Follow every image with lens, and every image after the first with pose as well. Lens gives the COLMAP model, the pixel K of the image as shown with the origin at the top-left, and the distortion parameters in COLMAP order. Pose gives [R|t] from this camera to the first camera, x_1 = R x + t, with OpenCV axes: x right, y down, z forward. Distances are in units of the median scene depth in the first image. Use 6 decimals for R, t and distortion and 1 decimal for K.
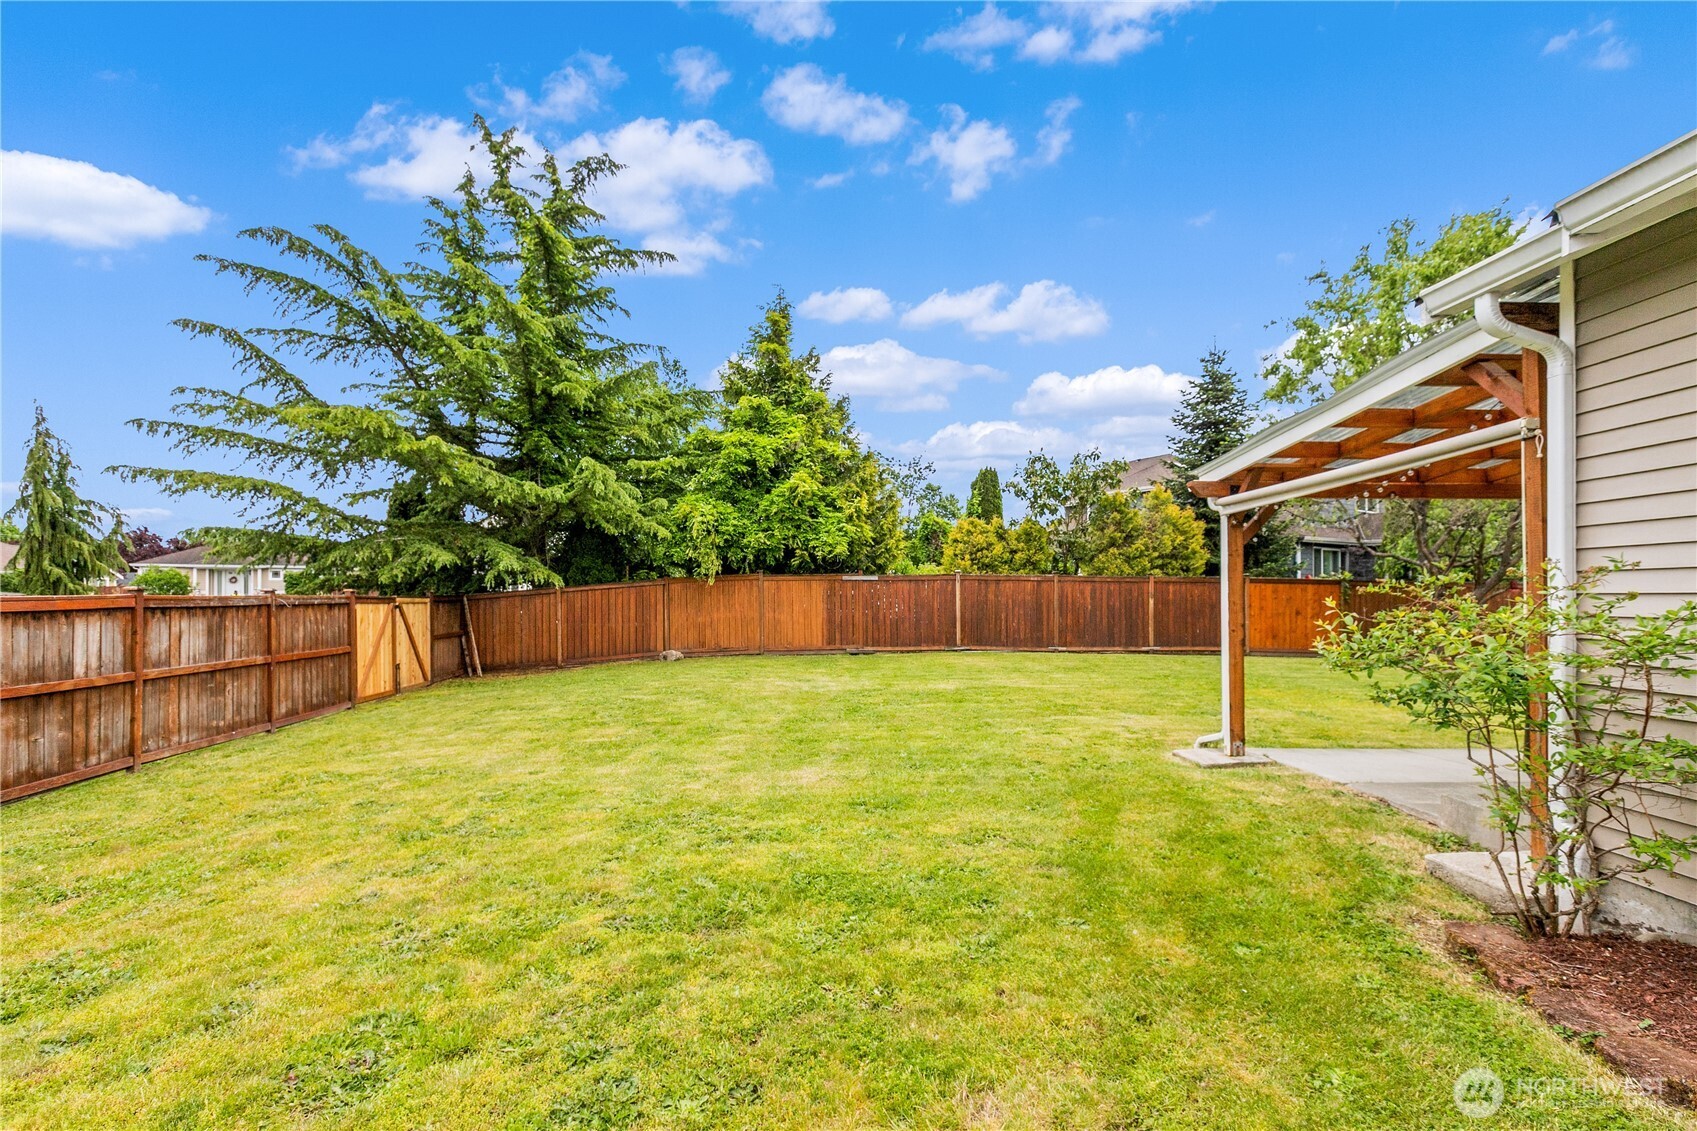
lens RADIAL K [[761.4, 0, 844.8], [0, 761.4, 602.9], [0, 0, 1]] dist [-0.000022, 0.000060]
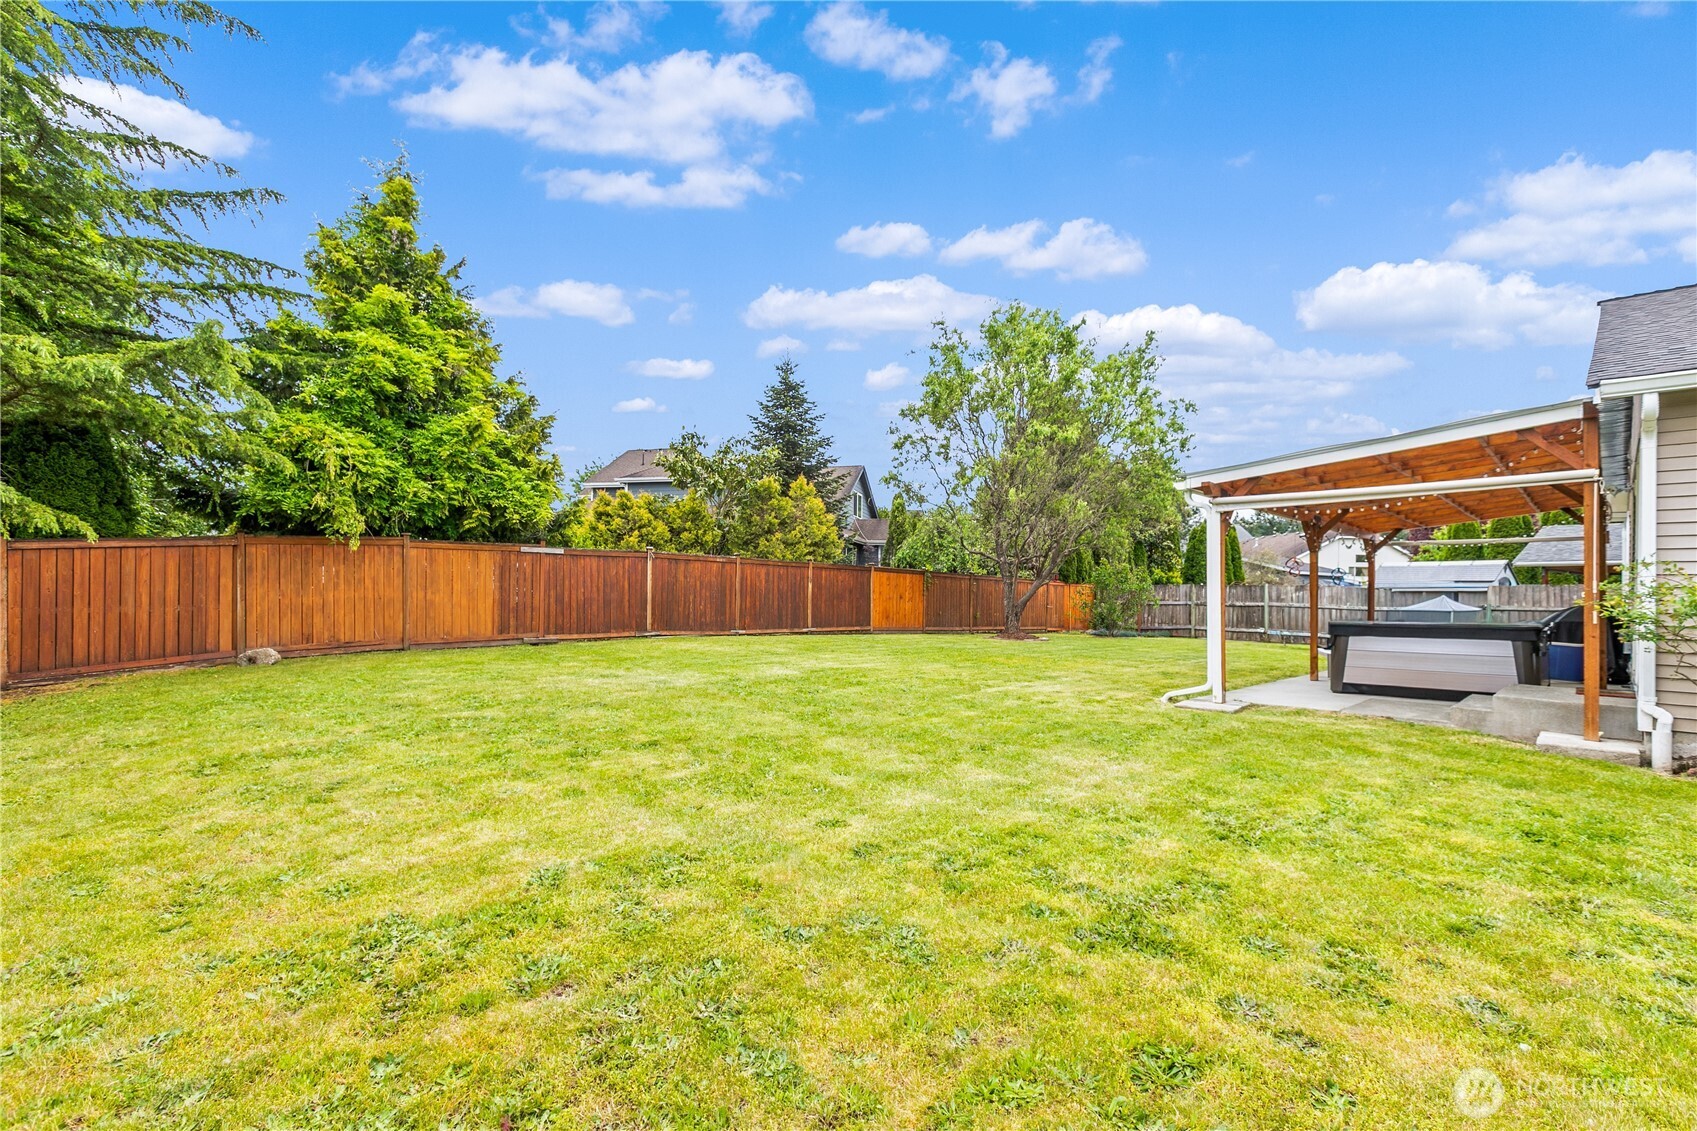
lens RADIAL K [[775.8, 0, 850.6], [0, 775.8, 592.2], [0, 0, 1]] dist [0.000938, 0.000173]
pose [[0.719623, 0.010974, 0.694279, -0.316100], [-0.010478, 0.999933, -0.004945, 0.012593], [-0.694286, -0.003716, 0.719689, 0.177922]]
